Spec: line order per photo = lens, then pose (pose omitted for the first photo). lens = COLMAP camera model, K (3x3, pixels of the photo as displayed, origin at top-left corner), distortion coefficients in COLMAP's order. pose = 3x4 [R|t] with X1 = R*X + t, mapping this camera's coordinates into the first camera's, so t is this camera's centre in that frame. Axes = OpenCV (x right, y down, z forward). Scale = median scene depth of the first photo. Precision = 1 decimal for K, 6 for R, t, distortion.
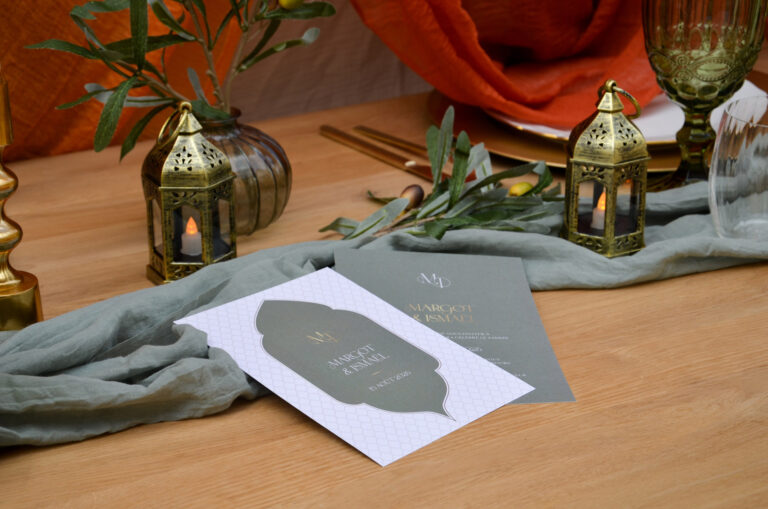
lens RADIAL K [[1720.8, 0, 384.0], [0, 1720.8, 254.5], [0, 0, 1]] dist [0.395341, 0.088277]
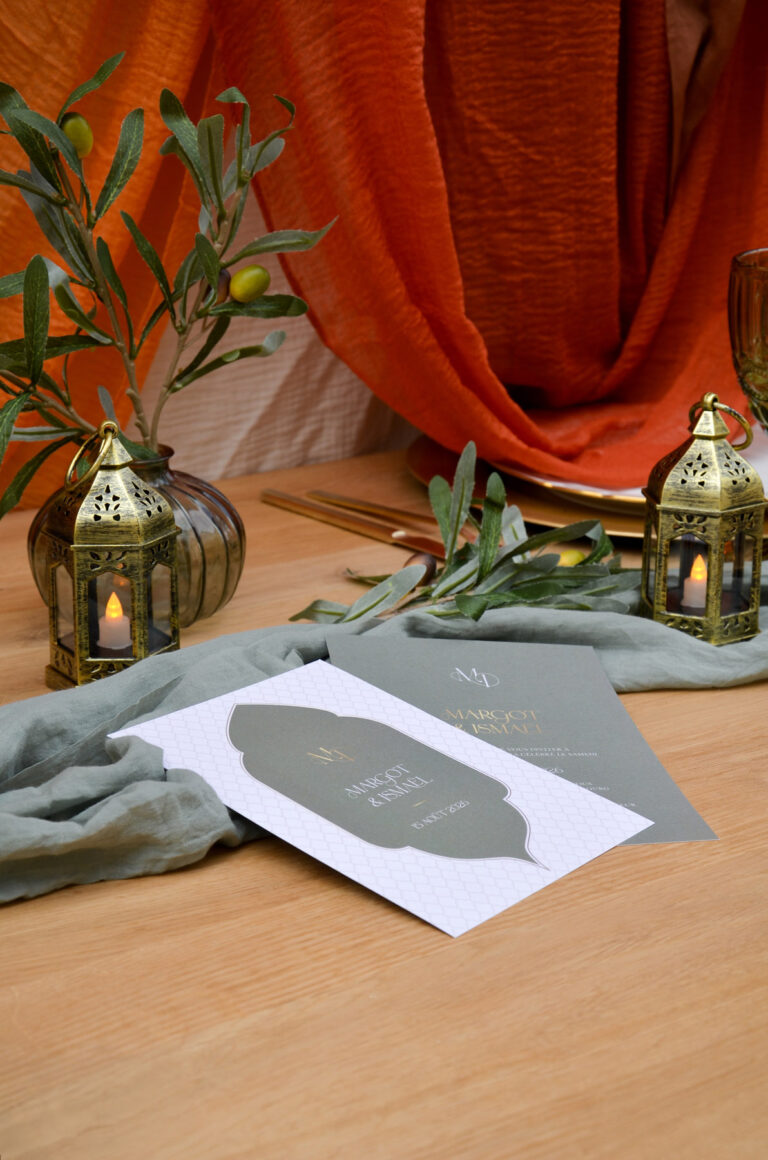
lens RADIAL K [[2135.4, 0, 384.0], [0, 2135.4, 580.0], [0, 0, 1]] dist [0.226041, -0.090456]
pose [[0.996495, -0.011602, 0.082841, -0.077055], [0.018291, 0.996591, -0.080453, 0.044192], [-0.081625, 0.081686, 0.993310, 0.156731]]
